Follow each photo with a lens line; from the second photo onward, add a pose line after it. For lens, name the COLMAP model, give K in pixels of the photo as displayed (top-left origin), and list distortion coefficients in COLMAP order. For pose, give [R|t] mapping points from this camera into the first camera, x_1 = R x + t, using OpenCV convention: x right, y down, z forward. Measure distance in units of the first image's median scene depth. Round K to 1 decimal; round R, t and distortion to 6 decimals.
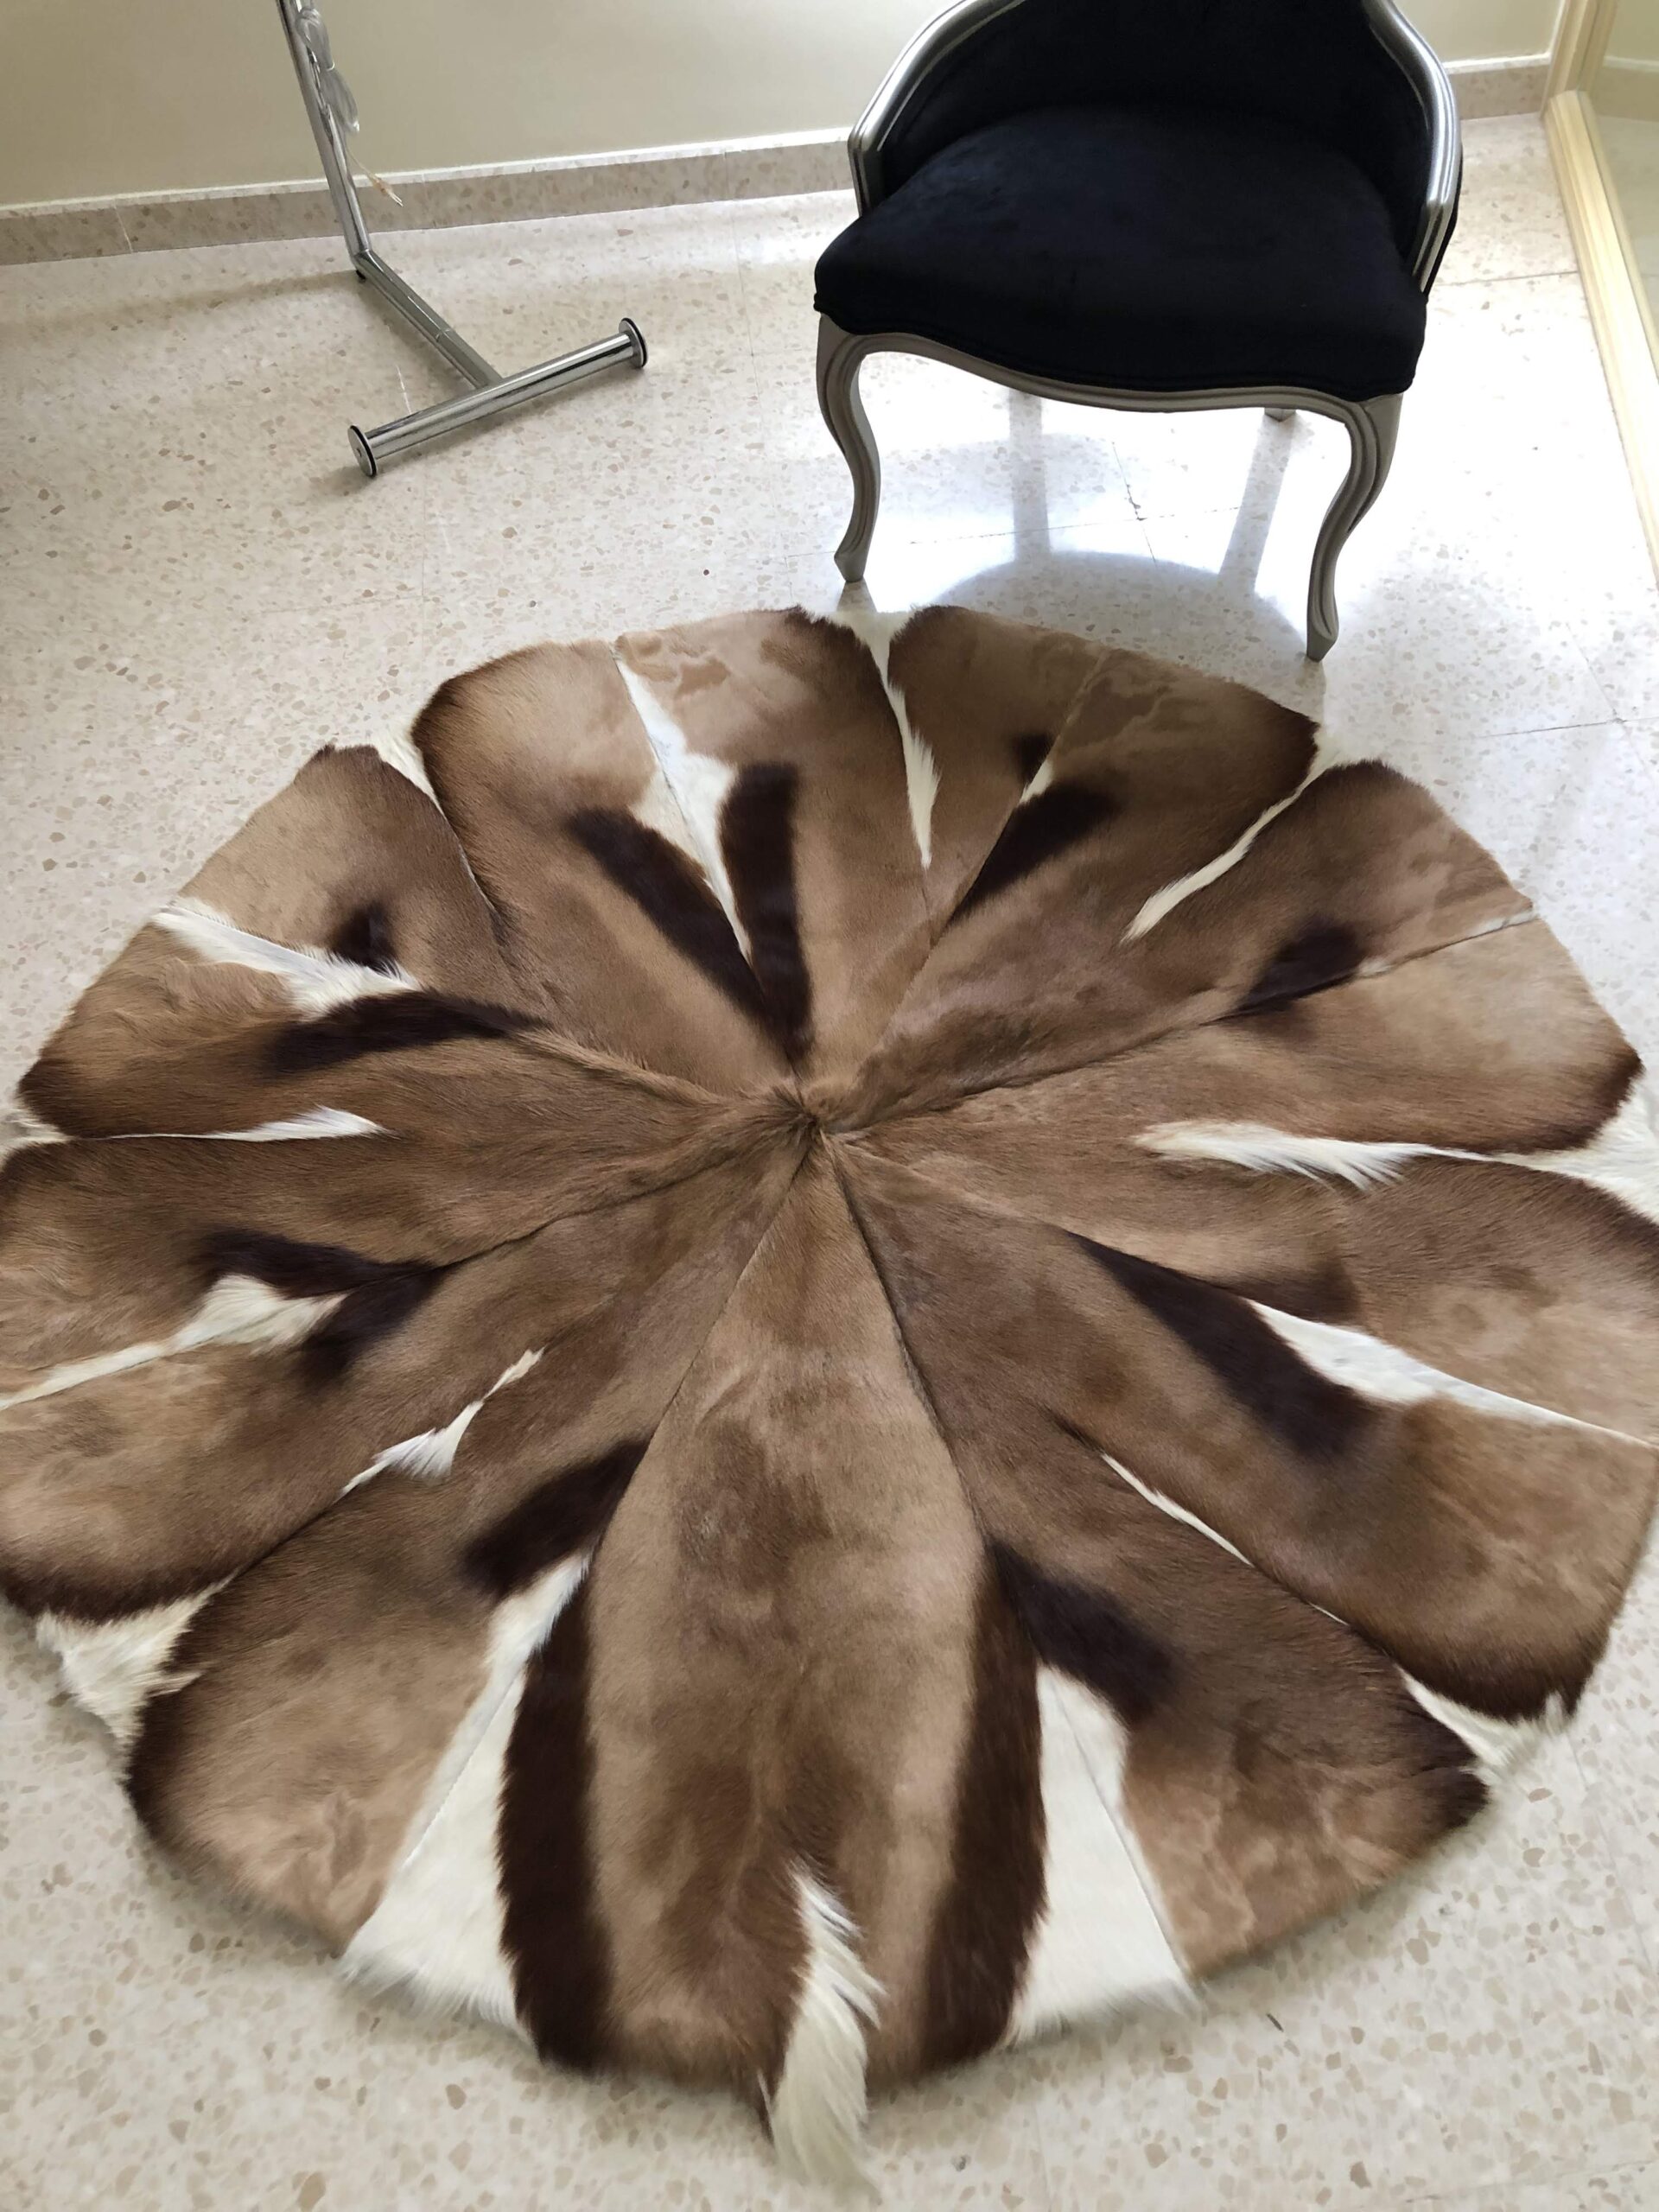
lens RADIAL K [[1836.0, 0, 847.3], [0, 1836.0, 1126.4], [0, 0, 1]] dist [0.046617, -0.055025]
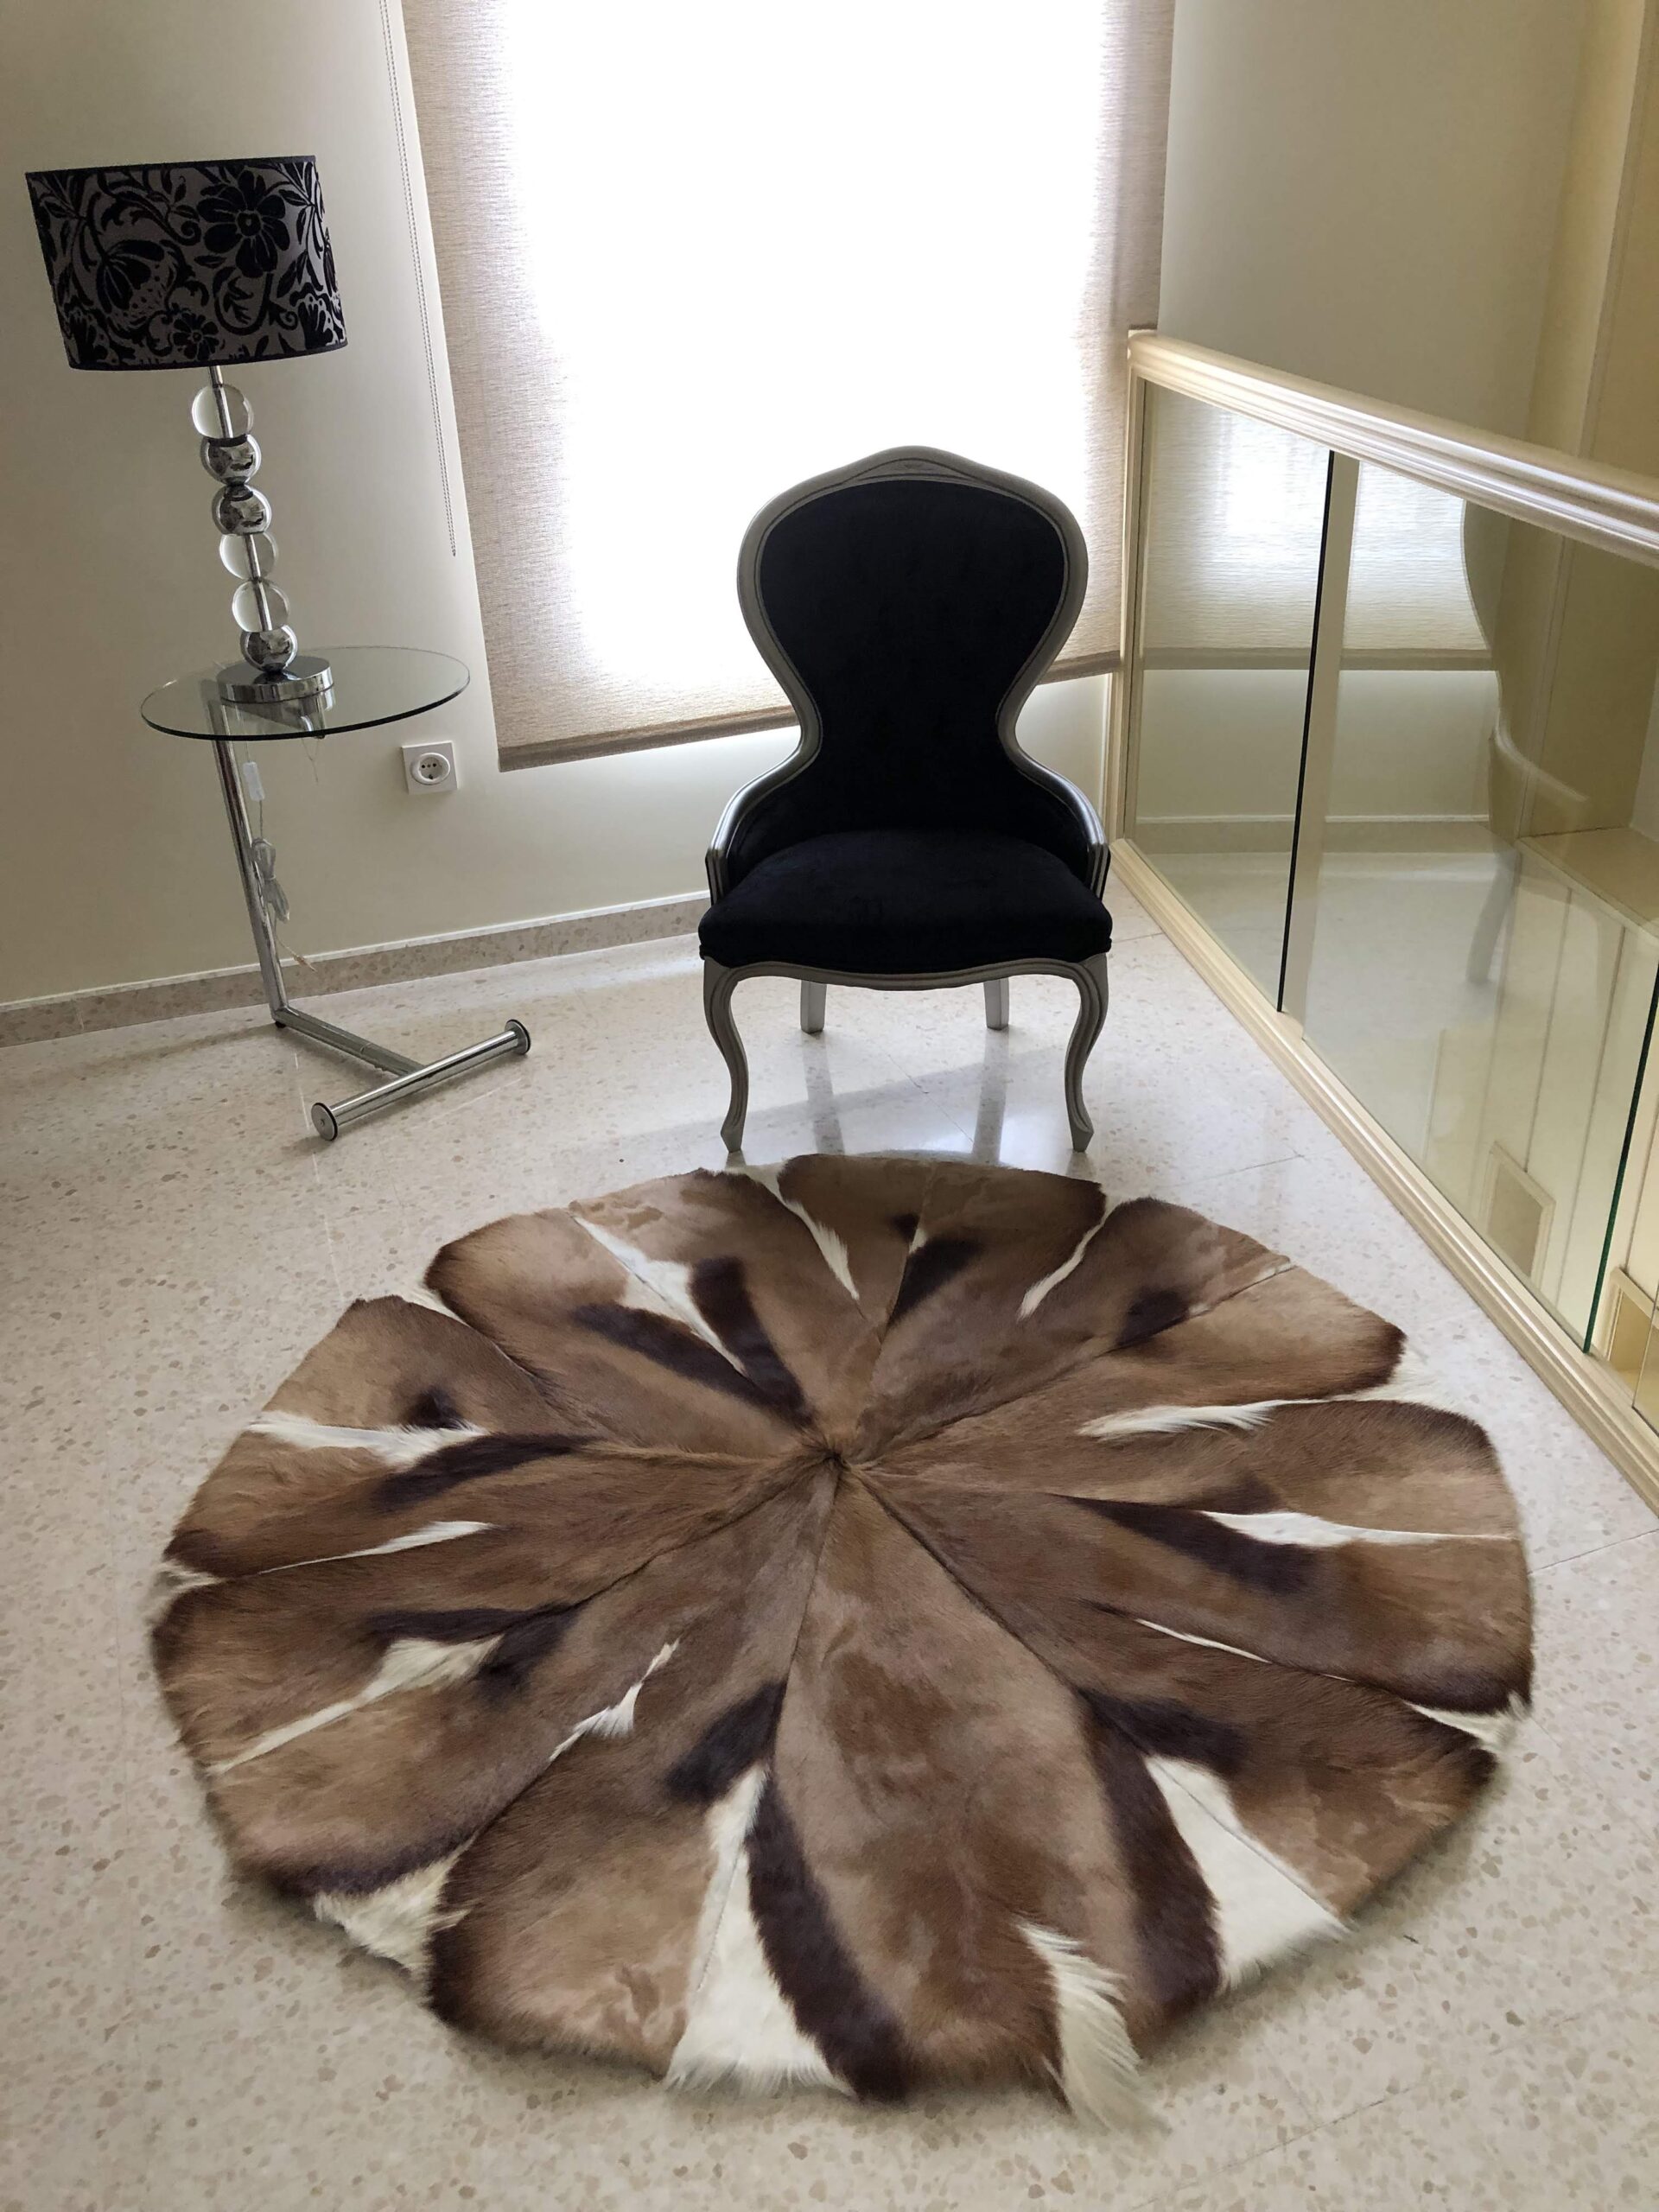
lens RADIAL K [[1836.0, 0, 856.0], [0, 1836.0, 1112.0], [0, 0, 1]] dist [0.046617, -0.055025]
pose [[0.967125, -0.114444, 0.227097, -0.274502], [0.203689, 0.883262, -0.422326, 0.335223], [-0.152253, 0.454699, 0.877535, -0.240221]]
